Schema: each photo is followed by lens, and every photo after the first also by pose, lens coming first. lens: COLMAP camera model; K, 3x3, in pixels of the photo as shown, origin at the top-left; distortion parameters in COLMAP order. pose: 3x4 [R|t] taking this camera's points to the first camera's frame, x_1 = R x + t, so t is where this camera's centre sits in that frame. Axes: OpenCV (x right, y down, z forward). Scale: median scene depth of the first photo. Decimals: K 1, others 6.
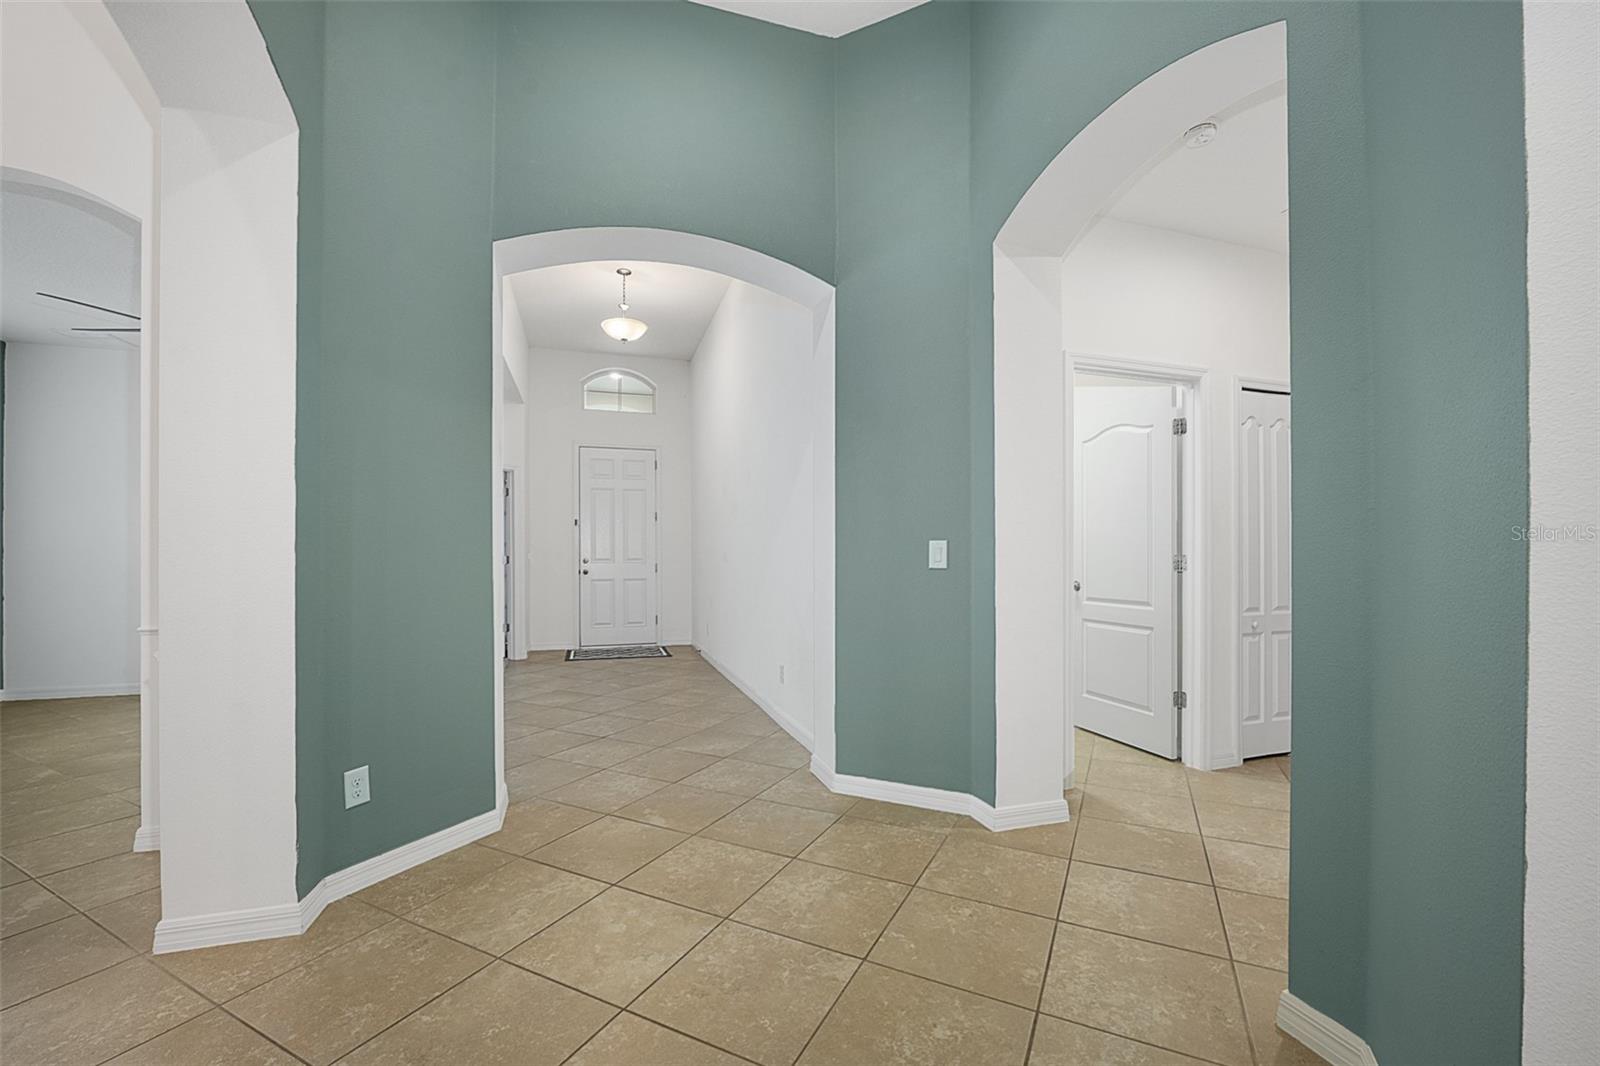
lens RADIAL K [[656.1, 0, 803.4], [0, 656.1, 548.0], [0, 0, 1]] dist [-0.013233, 0.000902]
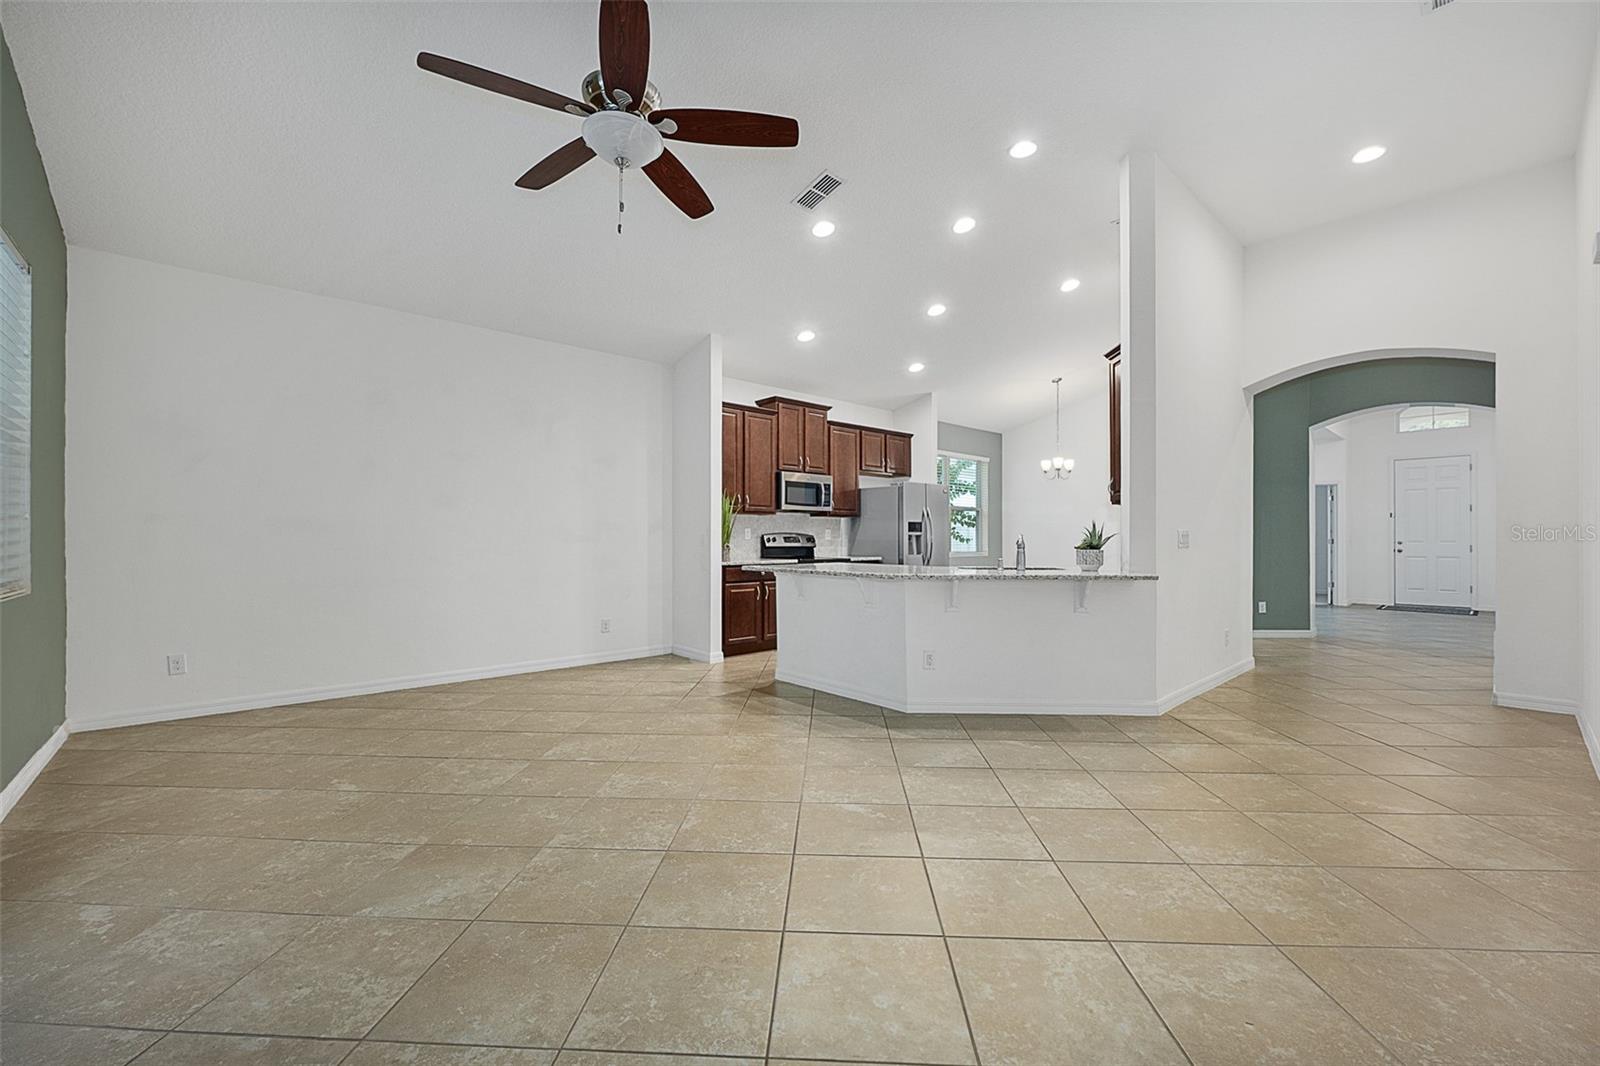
lens RADIAL K [[656.1, 0, 805.2], [0, 656.1, 537.0], [0, 0, 1]] dist [-0.013233, 0.000902]
pose [[0.419881, 0.005062, -0.907565, 0.578805], [0.004441, 0.999961, 0.007632, -0.012089], [0.907568, -0.007235, 0.419842, -1.074431]]
